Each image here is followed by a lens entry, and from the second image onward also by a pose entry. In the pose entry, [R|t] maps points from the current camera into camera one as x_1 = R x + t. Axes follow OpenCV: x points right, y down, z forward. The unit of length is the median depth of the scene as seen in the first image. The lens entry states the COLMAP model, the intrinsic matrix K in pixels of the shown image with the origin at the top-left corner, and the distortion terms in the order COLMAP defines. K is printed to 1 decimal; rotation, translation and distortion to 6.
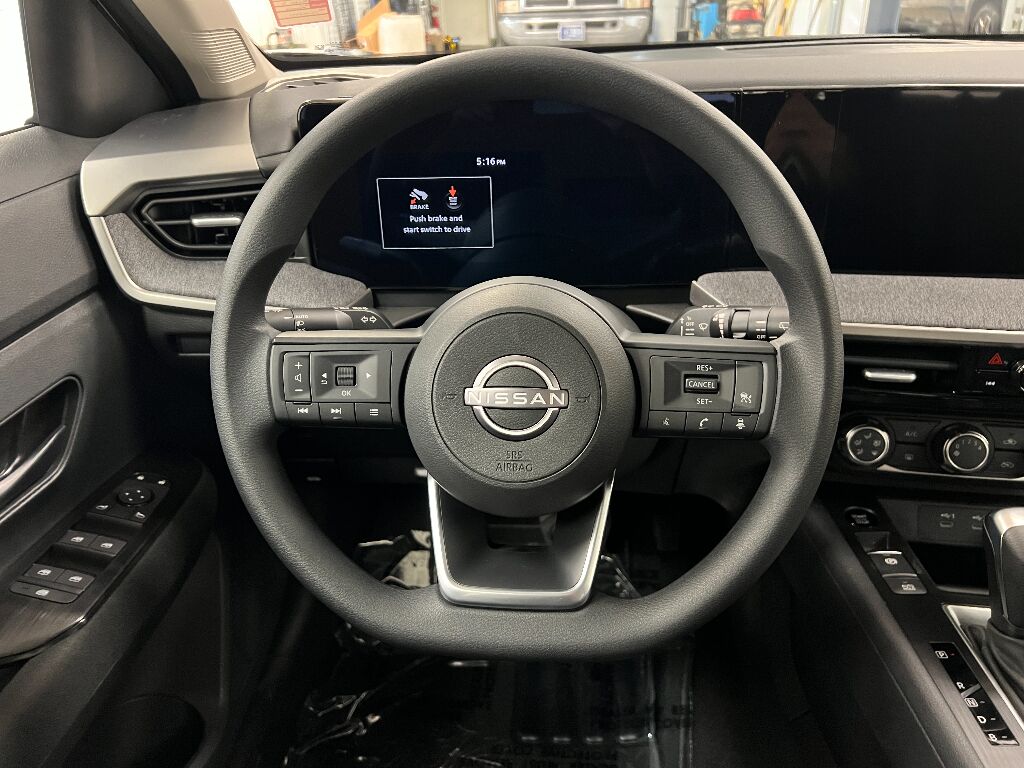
lens RADIAL K [[879.0, 0, 512.0], [0, 879.0, 384.0], [0, 0, 1]] dist [-0.002811, -0.004746]
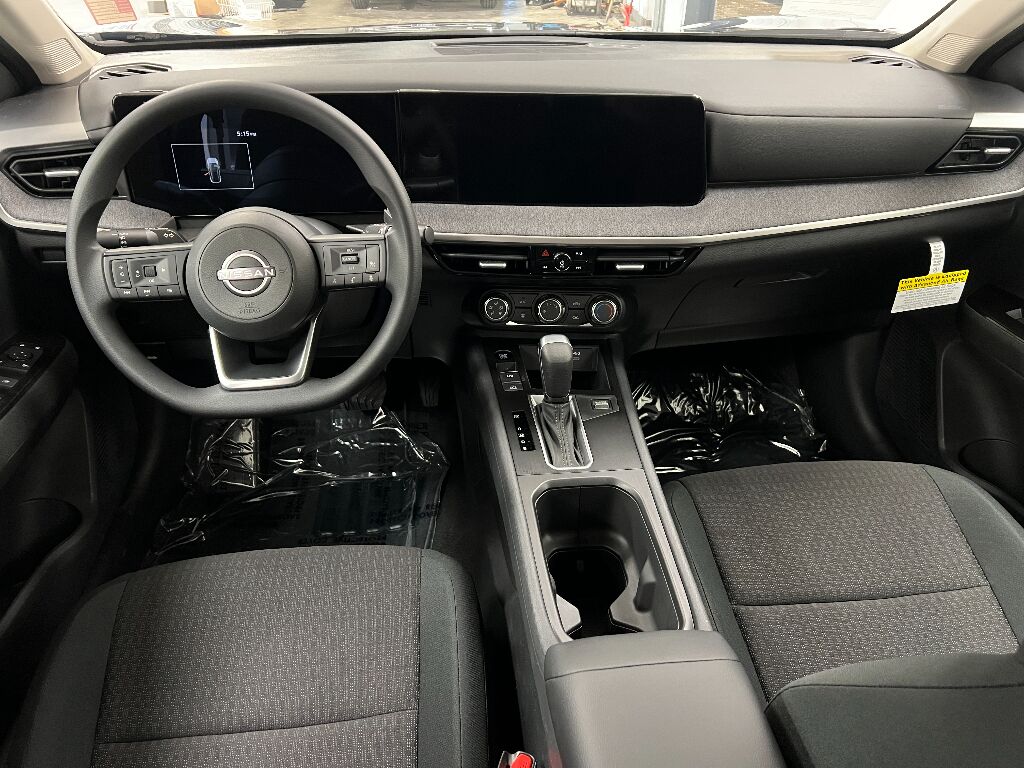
lens RADIAL K [[779.5, 0, 512.0], [0, 779.5, 384.0], [0, 0, 1]] dist [-0.010960, -0.010406]
pose [[0.980446, -0.049835, 0.190376, 0.162109], [0.030077, 0.993986, 0.105298, 0.063457], [-0.194478, -0.097513, 0.976048, -0.521503]]
